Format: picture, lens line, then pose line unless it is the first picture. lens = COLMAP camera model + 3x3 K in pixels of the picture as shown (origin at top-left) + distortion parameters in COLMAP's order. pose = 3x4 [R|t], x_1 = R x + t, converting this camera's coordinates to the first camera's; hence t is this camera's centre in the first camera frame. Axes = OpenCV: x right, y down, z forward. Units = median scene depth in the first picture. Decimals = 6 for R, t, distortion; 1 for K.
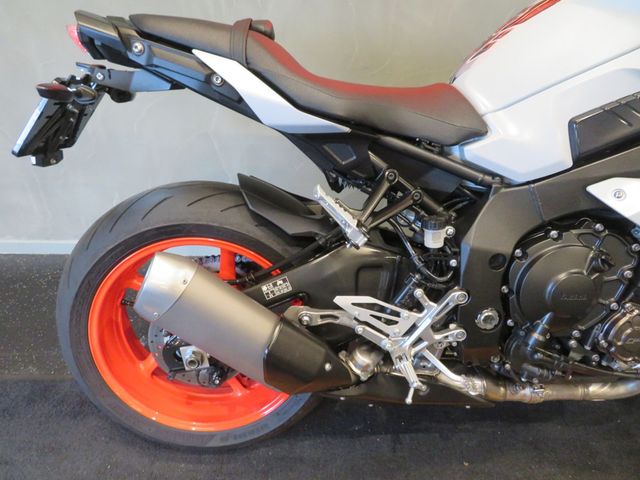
lens RADIAL K [[456.3, 0, 316.7], [0, 456.3, 237.6], [0, 0, 1]] dist [-0.029670, 0.031365]
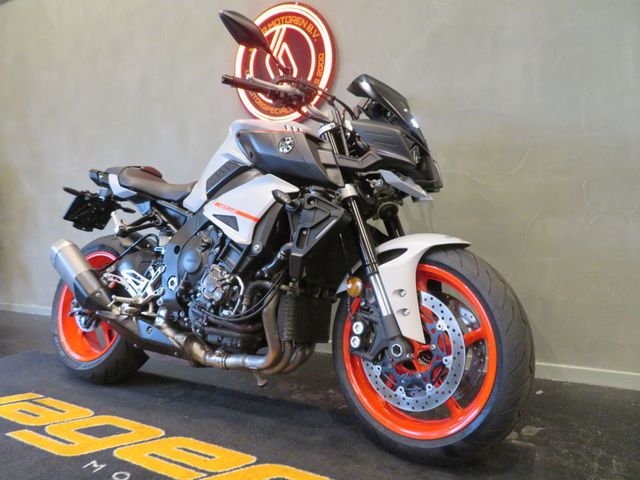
lens RADIAL K [[456.3, 0, 321.7], [0, 456.3, 243.4], [0, 0, 1]] dist [0.005394, -0.005498]
pose [[0.846676, -0.043061, -0.530364, 1.903325], [-0.231526, 0.867611, -0.440053, 0.725401], [0.479099, 0.495375, 0.724616, -0.128071]]
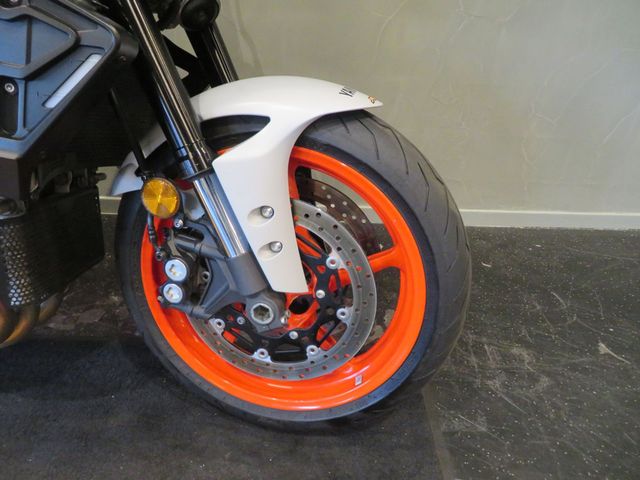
lens RADIAL K [[456.3, 0, 316.7], [0, 456.3, 237.6], [0, 0, 1]] dist [-0.029670, 0.031365]
pose [[0.999041, 0.025903, -0.035302, 1.457681], [-0.027267, 0.998878, -0.038721, 0.238486], [0.034259, 0.039646, 0.998626, 0.384866]]
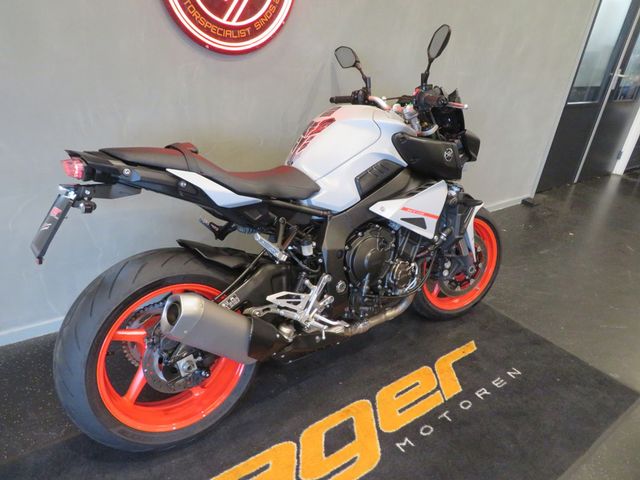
lens RADIAL K [[456.3, 0, 316.7], [0, 456.3, 237.6], [0, 0, 1]] dist [-0.029670, 0.031365]
pose [[0.822434, -0.207099, 0.529822, -0.654866], [0.252079, 0.967618, -0.013070, -0.014348], [-0.509959, 0.144306, 0.848008, -0.556910]]
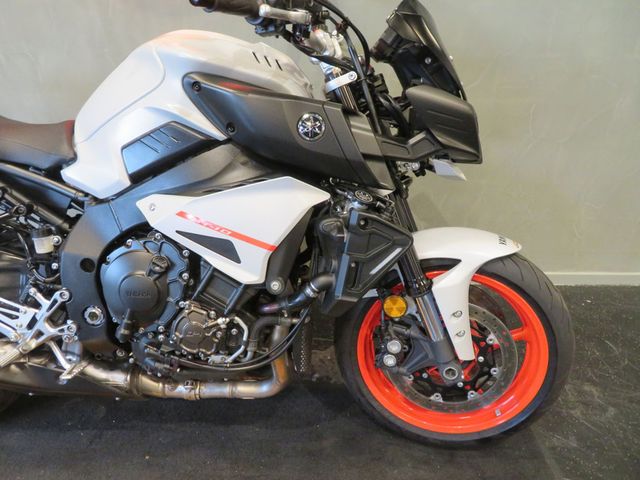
lens RADIAL K [[456.3, 0, 316.7], [0, 456.3, 237.6], [0, 0, 1]] dist [-0.029670, 0.031365]
pose [[0.998555, 0.004890, -0.053519, 1.032360], [-0.009530, 0.996180, -0.086803, 0.076066], [0.052890, 0.087188, 0.994787, -0.156617]]
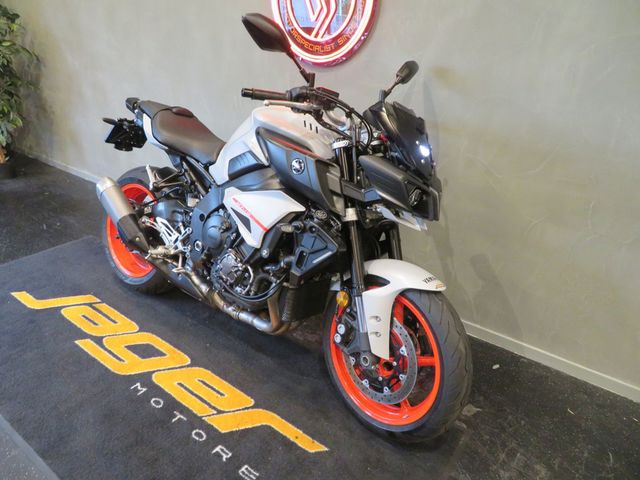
lens RADIAL K [[456.3, 0, 321.7], [0, 456.3, 243.4], [0, 0, 1]] dist [0.005394, -0.005498]
pose [[0.780782, 0.269087, -0.563890, 2.078792], [-0.367812, 0.927506, -0.066682, 0.100481], [0.505068, 0.259470, 0.823153, -0.487797]]
